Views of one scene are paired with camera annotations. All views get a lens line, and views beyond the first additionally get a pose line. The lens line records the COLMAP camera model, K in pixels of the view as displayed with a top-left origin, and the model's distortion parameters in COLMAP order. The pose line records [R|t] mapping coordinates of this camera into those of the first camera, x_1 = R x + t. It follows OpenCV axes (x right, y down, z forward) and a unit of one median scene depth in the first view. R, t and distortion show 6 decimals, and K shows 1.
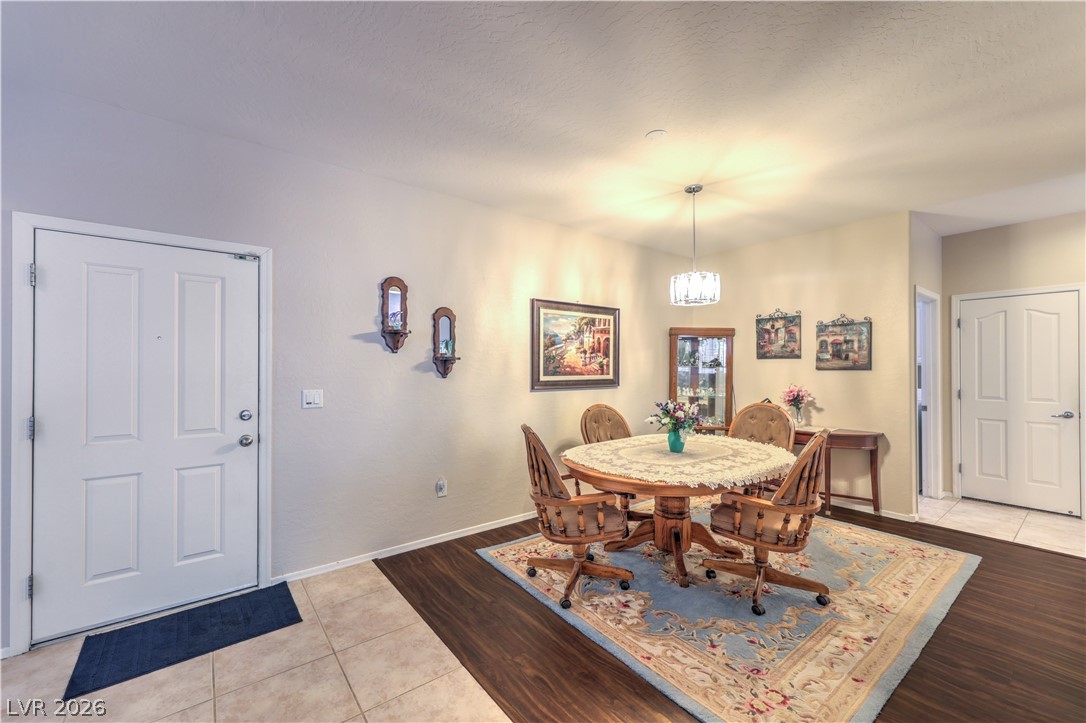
lens RADIAL K [[435.7, 0, 543.0], [0, 435.7, 361.5], [0, 0, 1]] dist [0.001362, 0.000160]
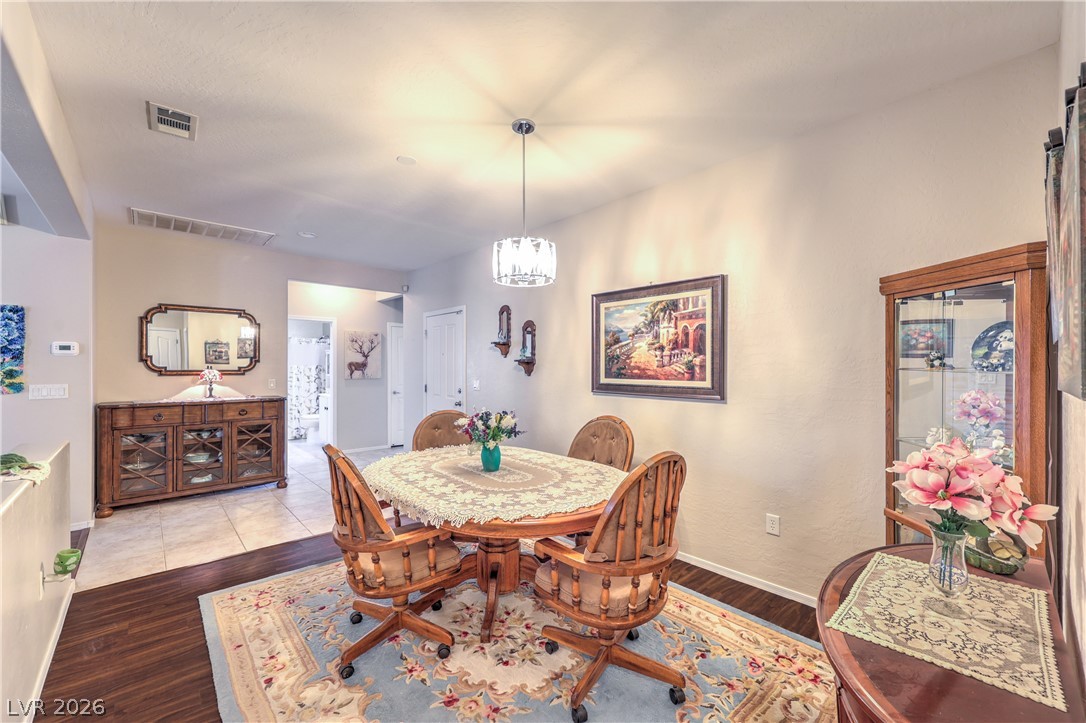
lens RADIAL K [[435.7, 0, 543.0], [0, 435.7, 361.5], [0, 0, 1]] dist [0.001362, 0.000160]
pose [[0.077935, -0.008122, -0.996925, 0.835401], [0.008484, 0.999936, -0.007483, 0.004607], [0.996922, -0.007875, 0.077999, 0.757270]]
